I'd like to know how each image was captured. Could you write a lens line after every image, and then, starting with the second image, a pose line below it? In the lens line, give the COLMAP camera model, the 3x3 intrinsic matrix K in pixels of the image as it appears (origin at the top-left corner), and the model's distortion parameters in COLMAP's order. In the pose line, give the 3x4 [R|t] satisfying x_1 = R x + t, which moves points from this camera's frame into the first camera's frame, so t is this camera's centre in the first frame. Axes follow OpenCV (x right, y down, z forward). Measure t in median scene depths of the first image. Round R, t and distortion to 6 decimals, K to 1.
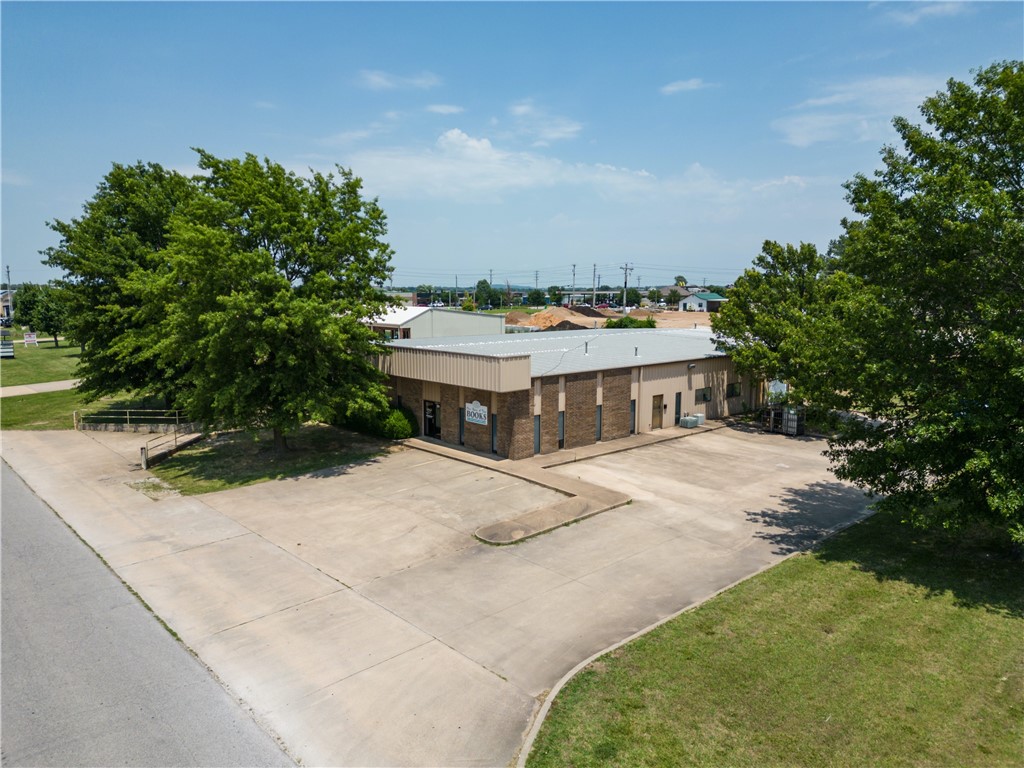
lens RADIAL K [[715.3, 0, 512.0], [0, 715.3, 384.0], [0, 0, 1]] dist [0.073238, -0.072672]
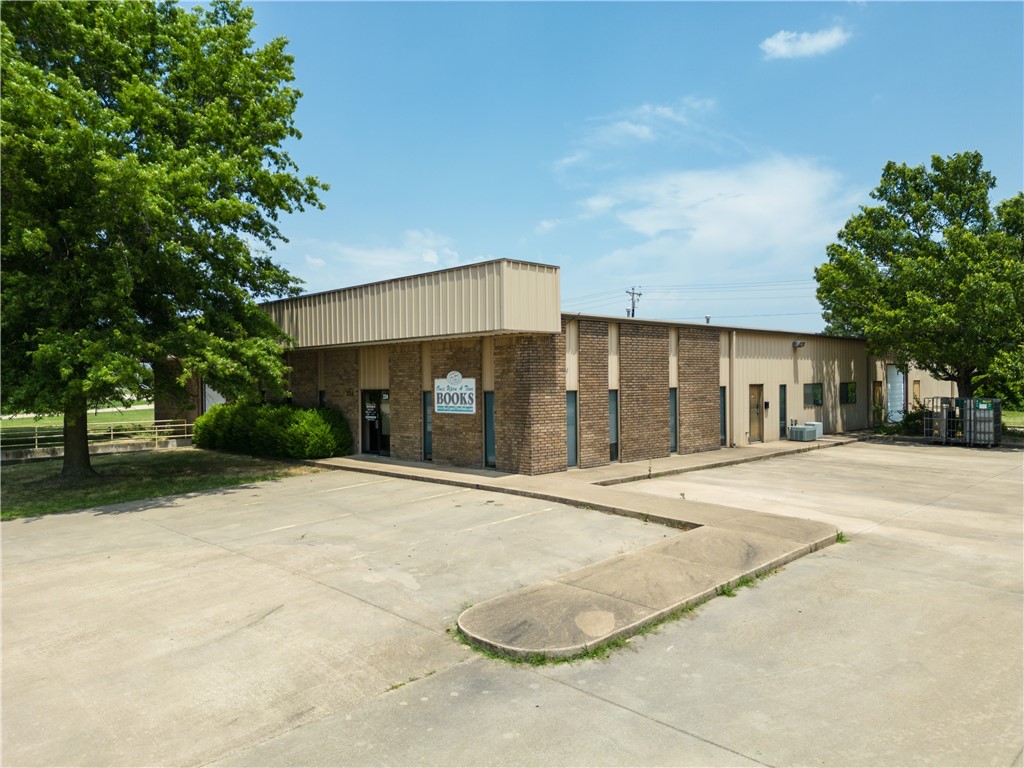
lens RADIAL K [[715.3, 0, 512.0], [0, 715.3, 384.0], [0, 0, 1]] dist [0.073238, -0.072672]
pose [[0.999245, -0.013227, 0.036521, -0.027875], [0.017730, 0.991890, -0.125857, 0.106617], [-0.034560, 0.126409, 0.991376, 0.497150]]
